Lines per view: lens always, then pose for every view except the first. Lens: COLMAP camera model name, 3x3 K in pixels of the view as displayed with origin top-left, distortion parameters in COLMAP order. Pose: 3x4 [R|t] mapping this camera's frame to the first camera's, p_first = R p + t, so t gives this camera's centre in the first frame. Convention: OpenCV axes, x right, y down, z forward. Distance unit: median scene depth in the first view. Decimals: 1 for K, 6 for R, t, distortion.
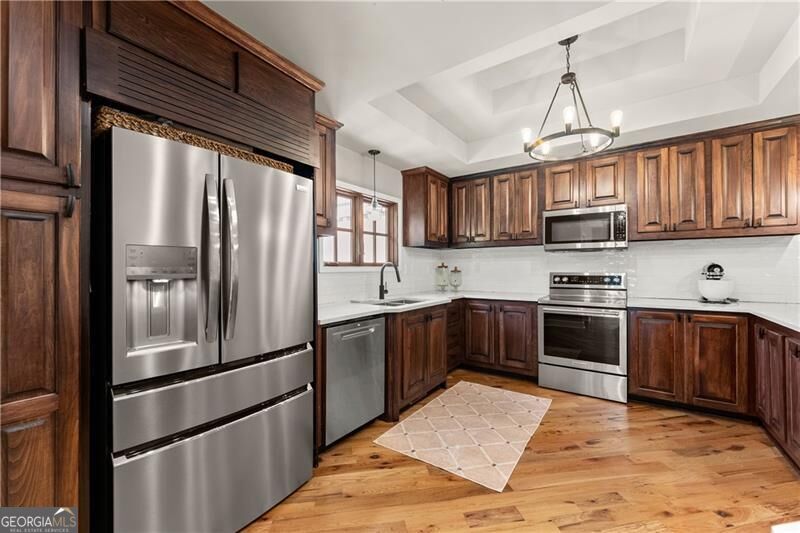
lens RADIAL K [[327.3, 0, 396.2], [0, 327.3, 269.7], [0, 0, 1]] dist [-0.005900, -0.000159]
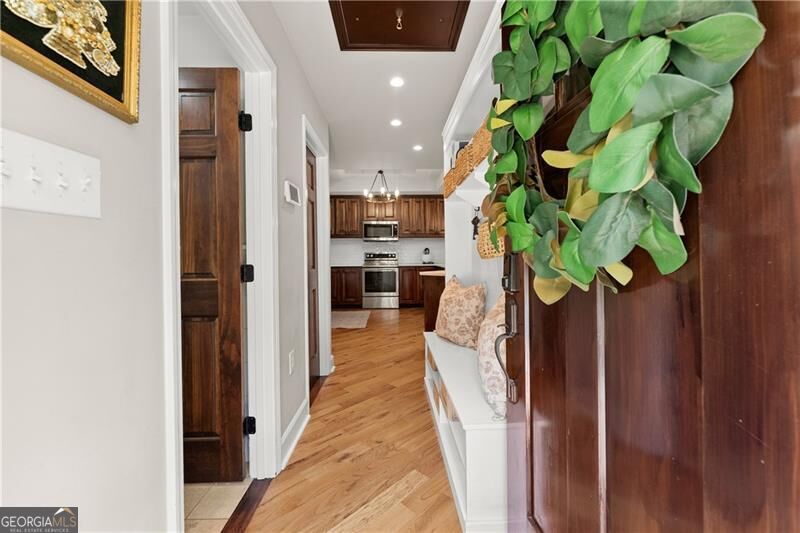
lens RADIAL K [[327.3, 0, 400.2], [0, 327.3, 258.2], [0, 0, 1]] dist [-0.005900, -0.000159]
pose [[0.796093, -0.003450, 0.605165, -0.614407], [0.006565, 0.999974, -0.002936, 0.058013], [-0.605139, 0.006310, 0.796095, -0.763737]]
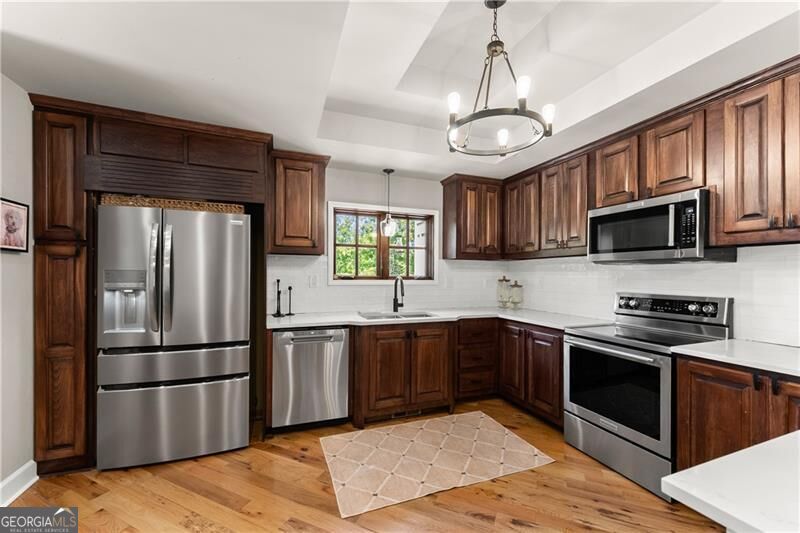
lens RADIAL K [[327.3, 0, 401.8], [0, 327.3, 276.1], [0, 0, 1]] dist [-0.005900, -0.000159]
pose [[0.830069, 0.012100, -0.557530, 0.563328], [-0.013249, 0.999910, 0.001976, -0.026239], [0.557504, 0.005746, 0.830155, 0.159728]]
